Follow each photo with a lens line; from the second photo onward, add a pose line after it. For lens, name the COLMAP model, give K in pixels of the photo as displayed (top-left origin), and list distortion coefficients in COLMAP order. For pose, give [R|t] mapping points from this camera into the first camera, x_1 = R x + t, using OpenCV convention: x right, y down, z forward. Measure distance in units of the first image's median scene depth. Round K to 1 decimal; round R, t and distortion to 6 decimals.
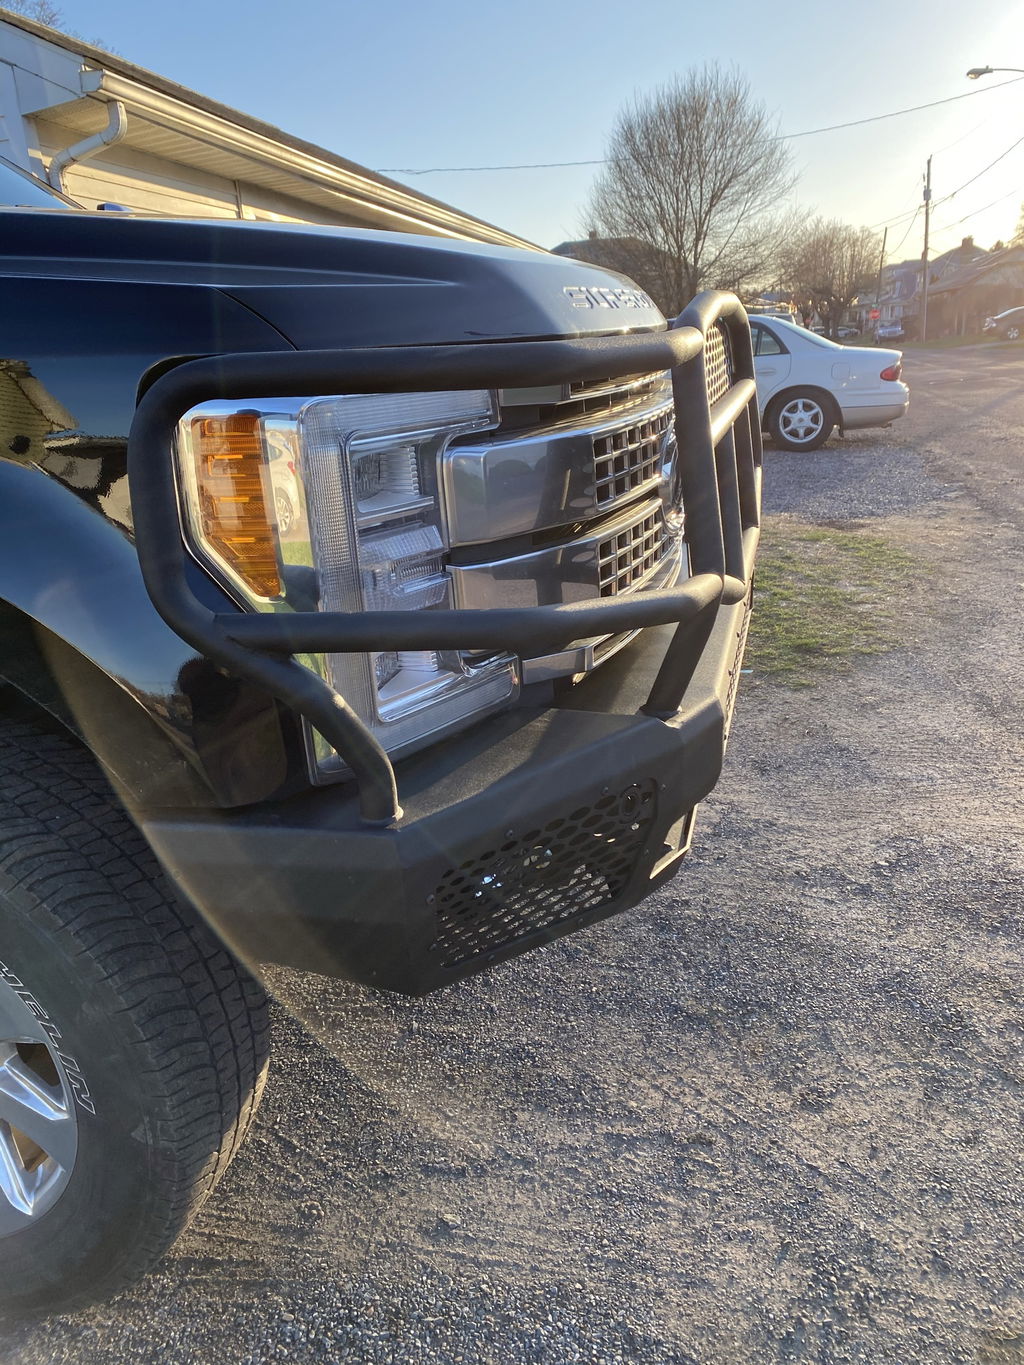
lens RADIAL K [[1042.4, 0, 512.0], [0, 1042.4, 682.5], [0, 0, 1]] dist [0.010171, -0.007704]
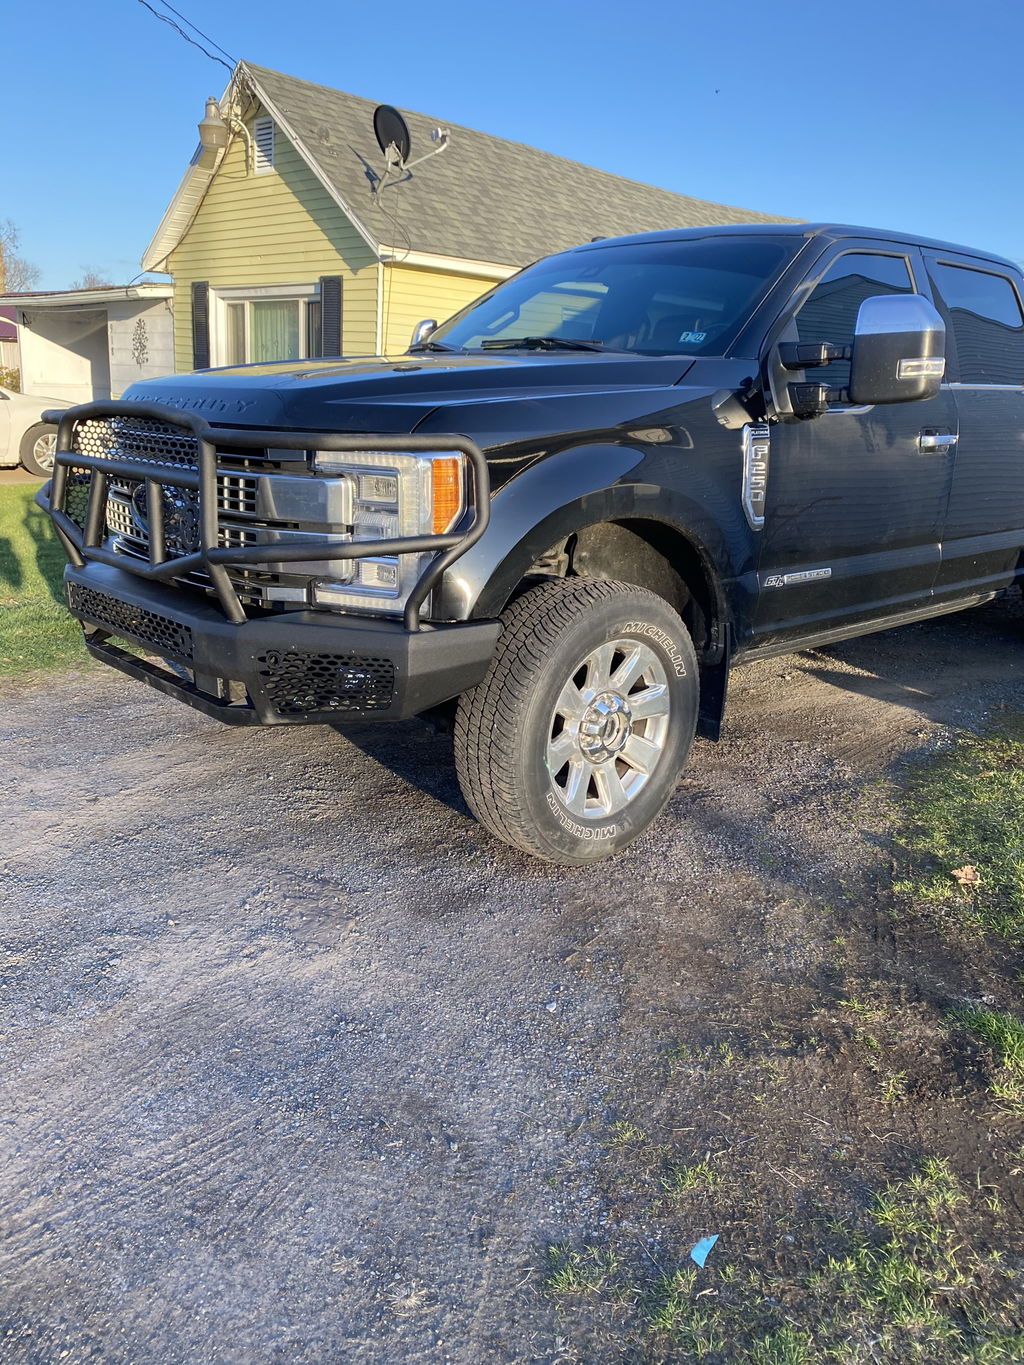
lens RADIAL K [[1042.4, 0, 512.0], [0, 1042.4, 682.5], [0, 0, 1]] dist [0.010171, -0.007704]
pose [[-0.541395, 0.265650, -0.797698, 1.361350], [-0.269587, 0.843828, 0.463980, -0.975796], [0.796376, 0.466246, -0.385229, 2.418294]]
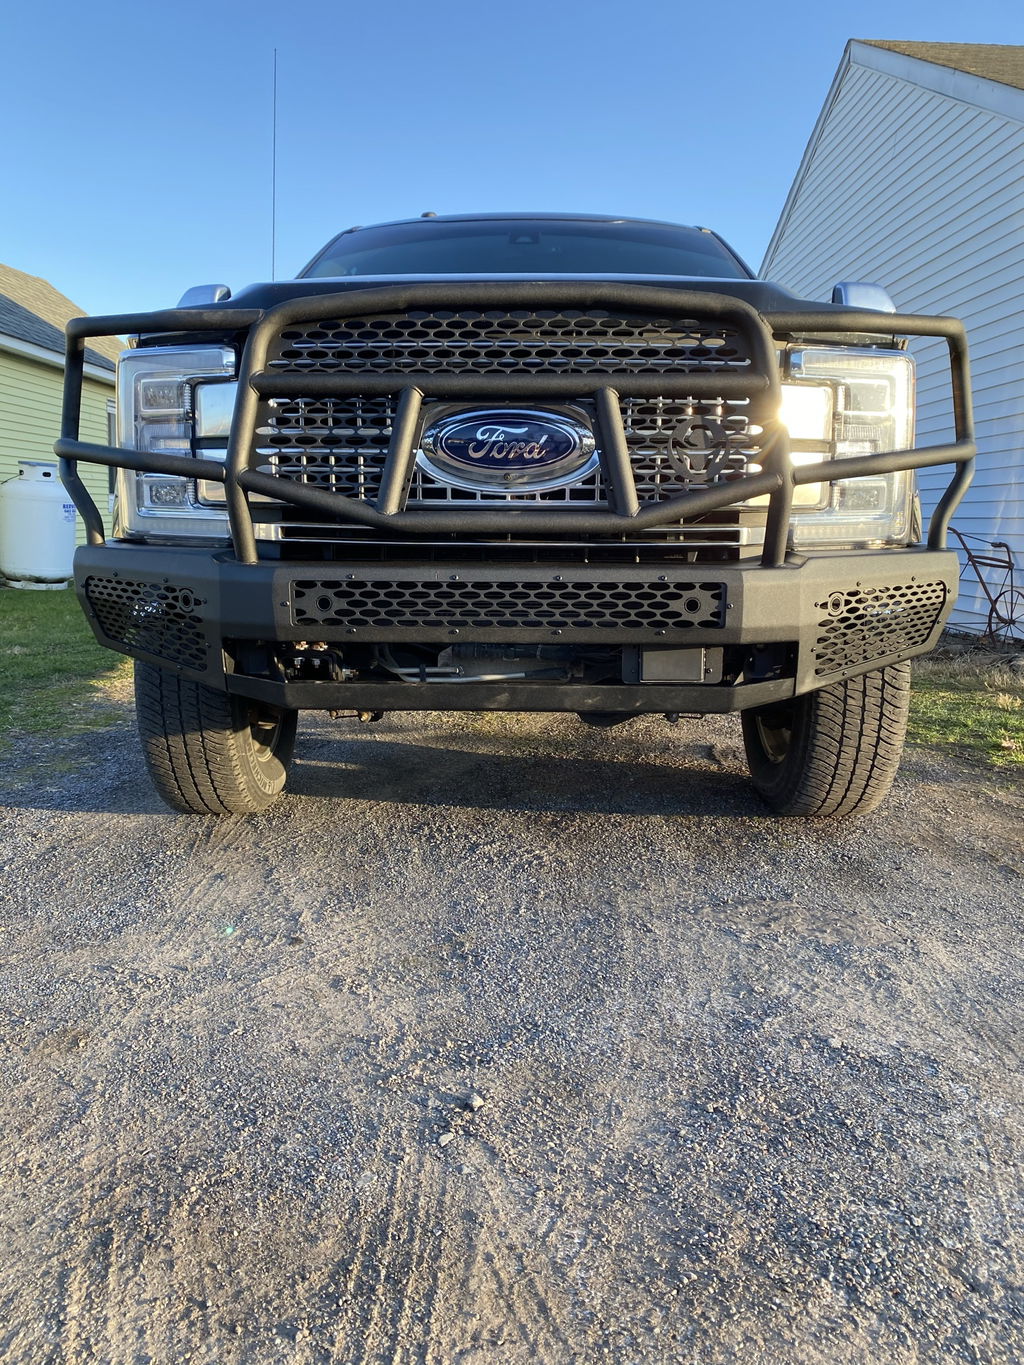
lens RADIAL K [[1042.4, 0, 512.0], [0, 1042.4, 682.5], [0, 0, 1]] dist [0.010171, -0.007704]
pose [[0.235350, 0.222077, -0.946199, 1.413143], [-0.333854, 0.932779, 0.135887, -0.120296], [0.912772, 0.283911, 0.293670, 0.799348]]
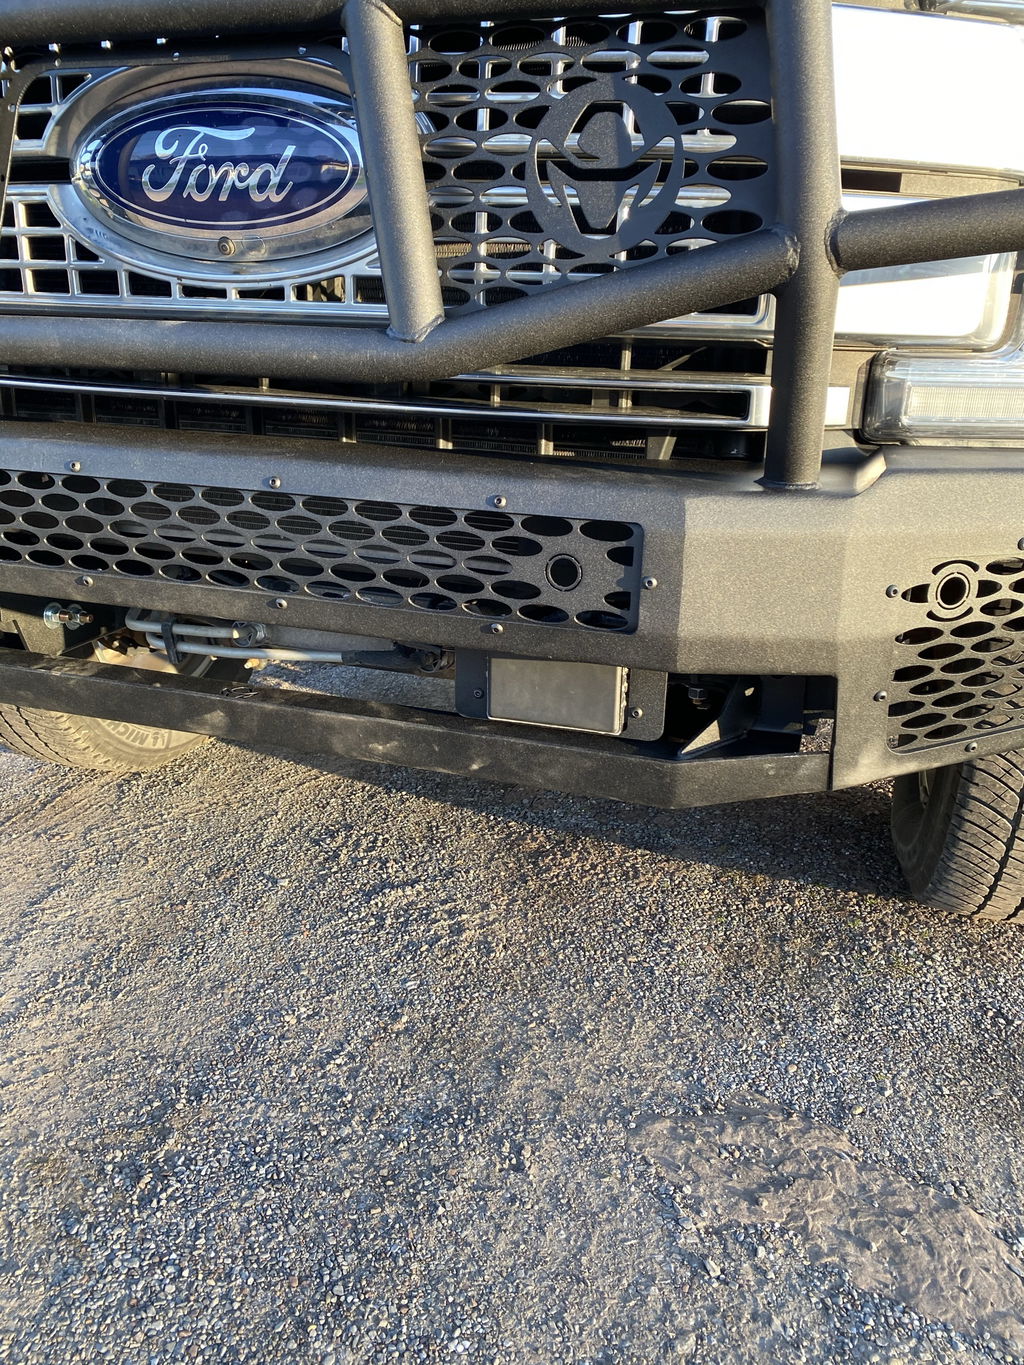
lens RADIAL K [[1034.5, 0, 557.0], [0, 1034.5, 686.7], [0, 0, 1]] dist [0.021837, -0.046966]
pose [[-0.028633, 0.371411, -0.928027, 0.784369], [-0.360823, 0.861972, 0.356107, -0.237901], [0.932195, 0.345049, 0.109333, 1.279946]]
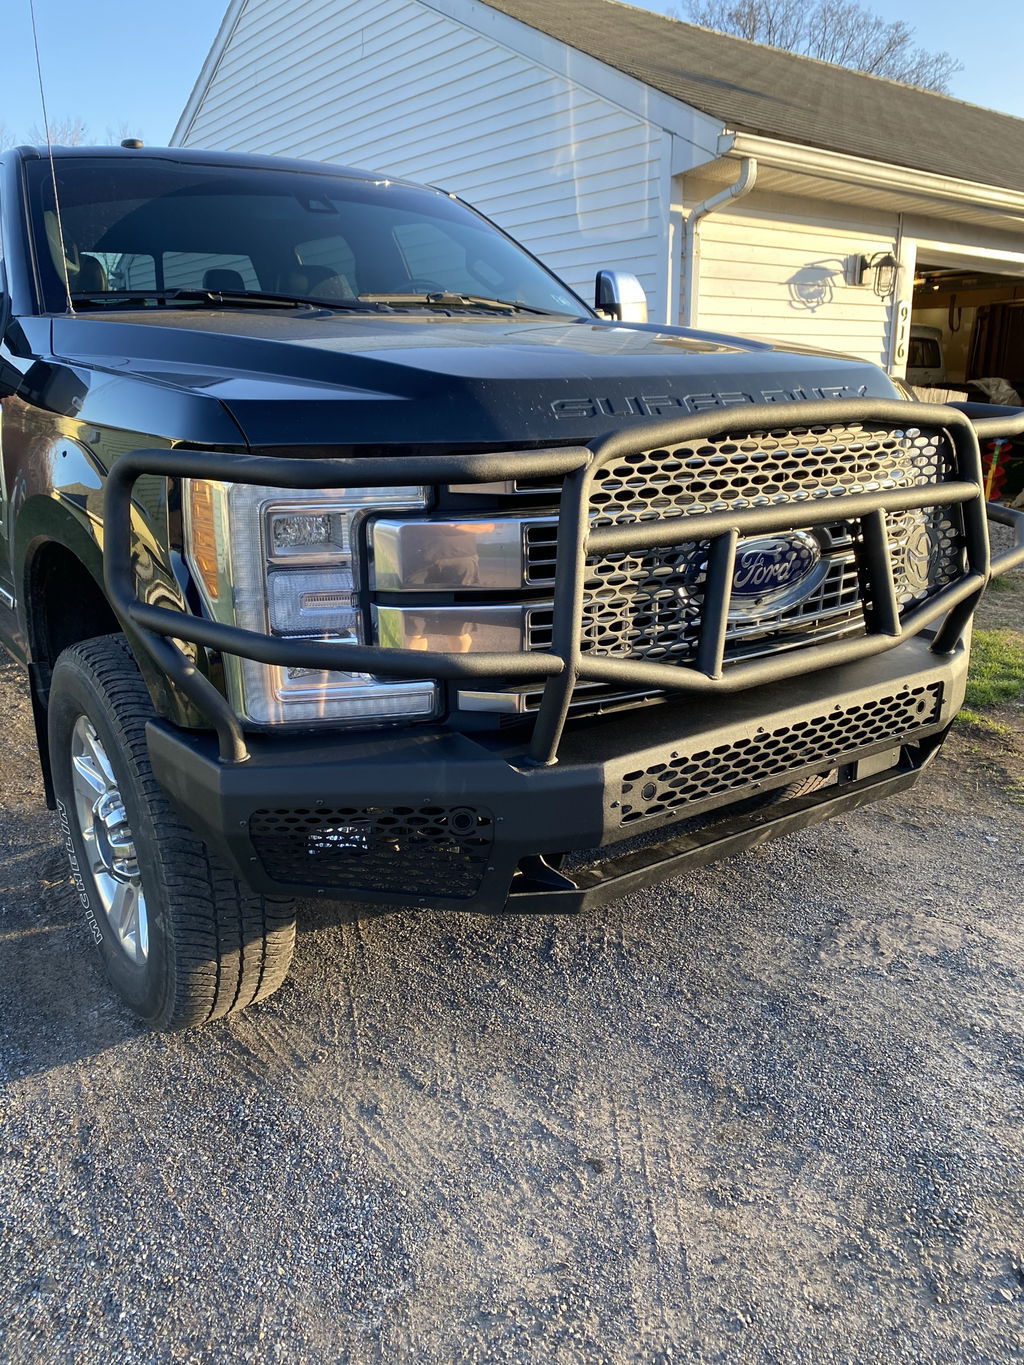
lens RADIAL K [[1048.0, 0, 512.0], [0, 1048.0, 682.5], [0, 0, 1]] dist [-0.003974, 0.005682]
pose [[0.764530, 0.233178, -0.600933, 0.670912], [-0.237235, 0.968627, 0.074034, -0.113874], [0.599344, 0.085961, 0.795863, 0.033593]]
